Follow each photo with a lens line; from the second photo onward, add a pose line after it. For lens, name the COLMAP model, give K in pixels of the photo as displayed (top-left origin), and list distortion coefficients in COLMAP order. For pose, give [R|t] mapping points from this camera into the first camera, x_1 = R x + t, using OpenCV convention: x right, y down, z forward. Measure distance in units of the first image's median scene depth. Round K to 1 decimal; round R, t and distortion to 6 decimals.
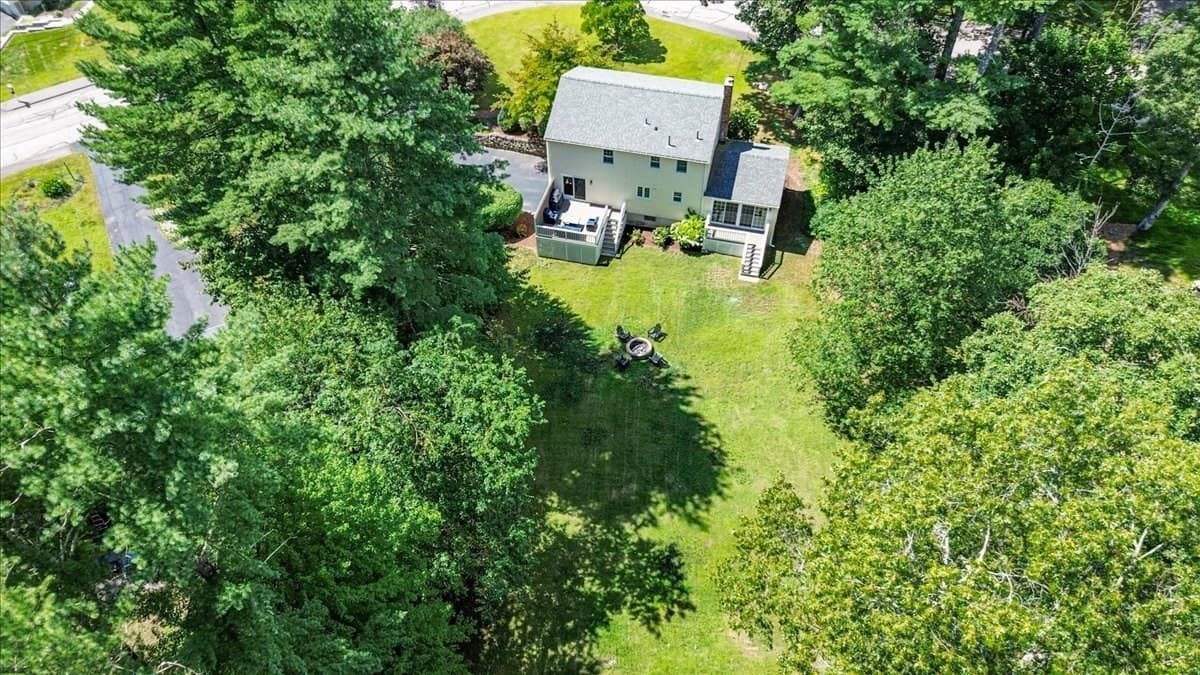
lens RADIAL K [[862.9, 0, 600.0], [0, 862.9, 337.5], [0, 0, 1]] dist [0.132699, -0.001425]
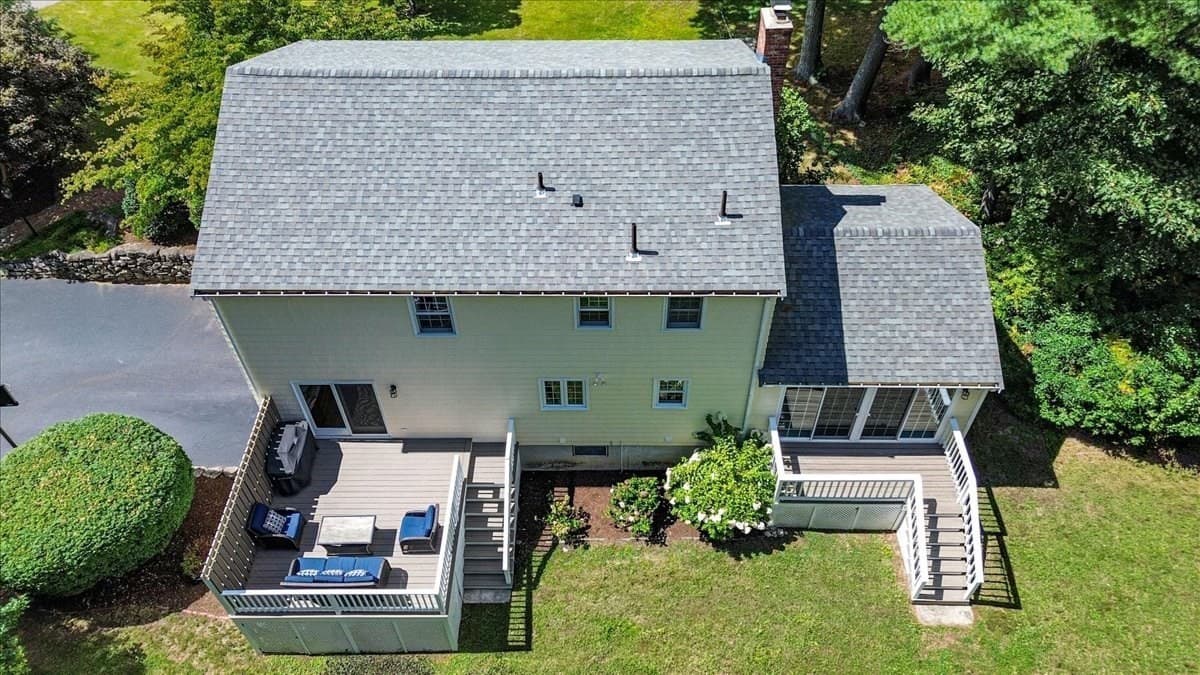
lens RADIAL K [[862.9, 0, 600.0], [0, 862.9, 337.5], [0, 0, 1]] dist [0.132699, -0.001425]
pose [[0.971821, -0.178209, 0.154288, 0.017299], [0.179880, 0.983684, 0.003175, -0.185915], [-0.152337, 0.024668, 0.988021, 0.678357]]
